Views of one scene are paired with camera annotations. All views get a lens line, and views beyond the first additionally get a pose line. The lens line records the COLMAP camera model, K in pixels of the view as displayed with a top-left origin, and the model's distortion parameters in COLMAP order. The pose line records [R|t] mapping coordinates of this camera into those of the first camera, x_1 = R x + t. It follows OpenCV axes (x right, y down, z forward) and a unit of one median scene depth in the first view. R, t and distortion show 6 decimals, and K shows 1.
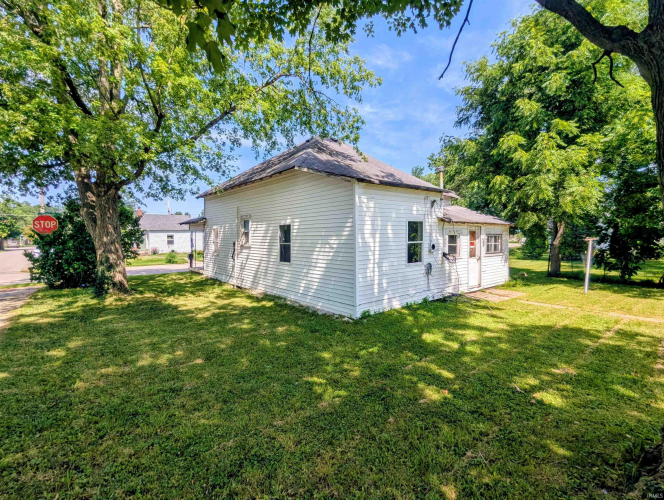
lens RADIAL K [[319.0, 0, 332.0], [0, 319.0, 250.0], [0, 0, 1]] dist [0.002389, 0.000784]
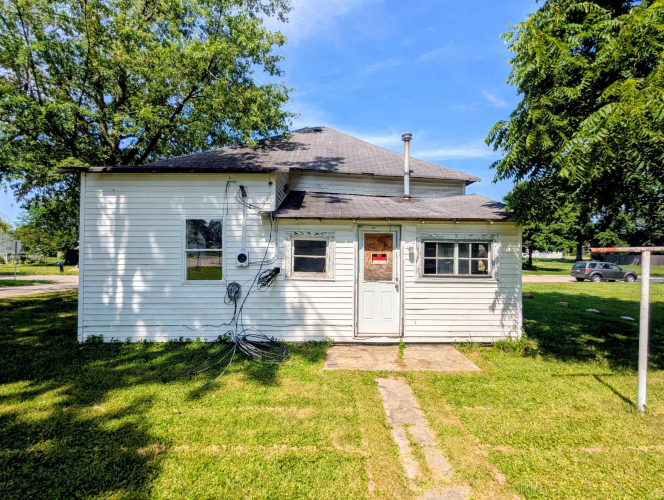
lens RADIAL K [[319.0, 0, 332.0], [0, 319.0, 250.0], [0, 0, 1]] dist [0.002389, 0.000784]
pose [[0.789693, 0.013378, -0.613356, 0.887552], [-0.039364, 0.998807, -0.028896, -0.015526], [0.612238, 0.046963, 0.789277, 0.624901]]
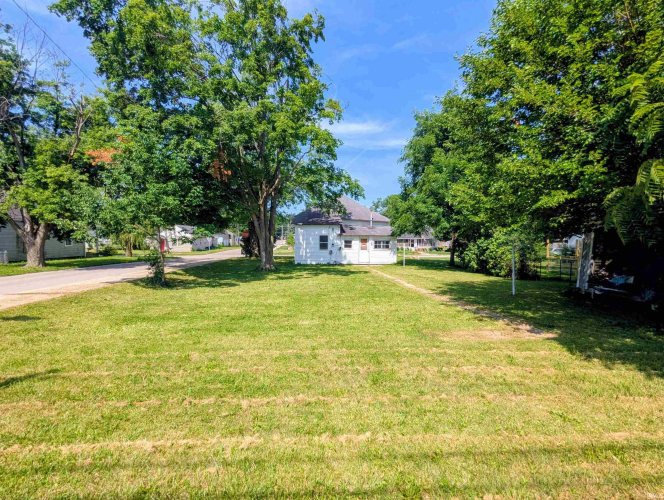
lens RADIAL K [[319.0, 0, 332.0], [0, 319.0, 250.0], [0, 0, 1]] dist [0.002389, 0.000784]
pose [[0.835856, 0.036760, -0.547717, 1.909996], [-0.039377, 0.999200, 0.006969, 0.019296], [0.547535, 0.015742, 0.836635, -1.387254]]
